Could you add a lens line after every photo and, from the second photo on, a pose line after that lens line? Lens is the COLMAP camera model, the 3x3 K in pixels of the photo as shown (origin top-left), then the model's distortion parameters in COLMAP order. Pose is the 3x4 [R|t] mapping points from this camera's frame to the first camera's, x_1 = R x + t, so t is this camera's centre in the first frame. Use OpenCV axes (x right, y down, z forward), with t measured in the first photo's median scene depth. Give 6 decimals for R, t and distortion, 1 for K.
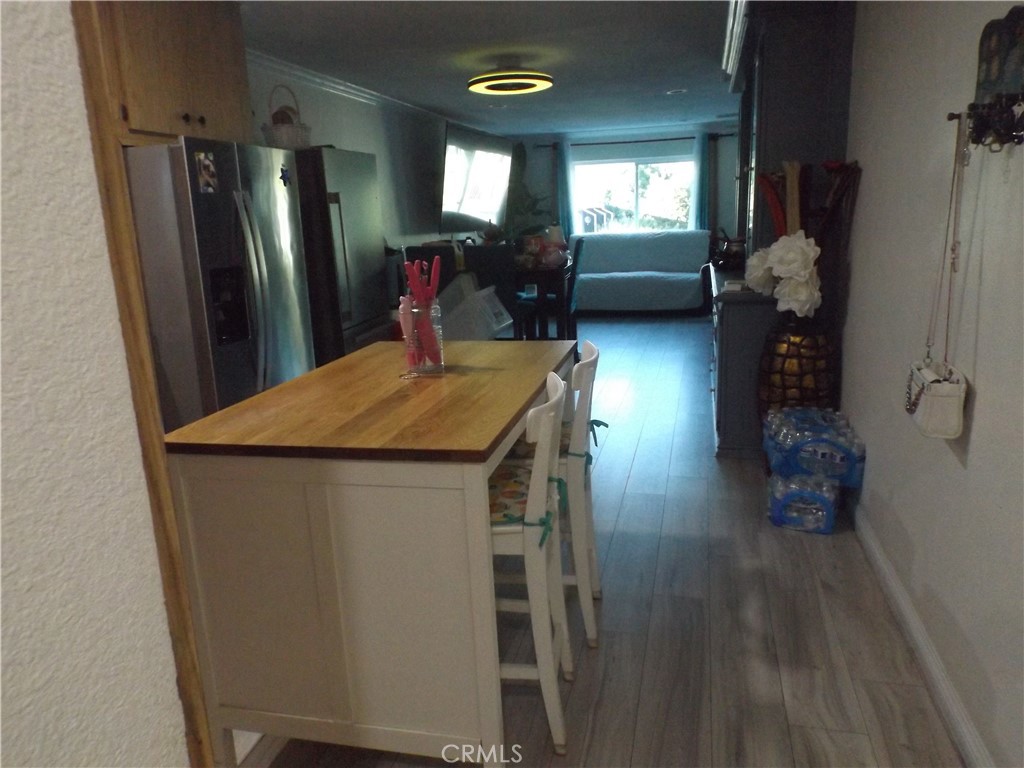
lens RADIAL K [[739.6, 0, 515.1], [0, 739.6, 389.5], [0, 0, 1]] dist [-0.004078, -0.001896]
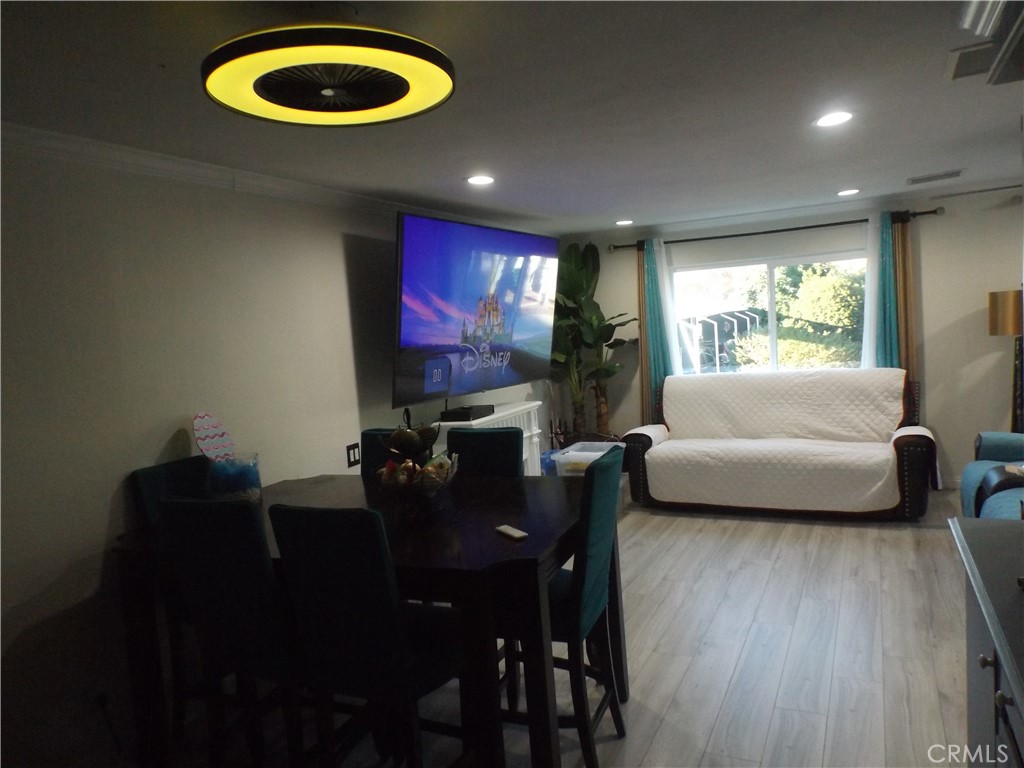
lens RADIAL K [[739.6, 0, 515.1], [0, 739.6, 389.5], [0, 0, 1]] dist [-0.004078, -0.001896]
pose [[0.979936, -0.014091, -0.198816, 0.040130], [-0.012388, 0.991264, -0.131313, -0.062153], [0.198929, 0.131141, 0.971200, 0.193562]]
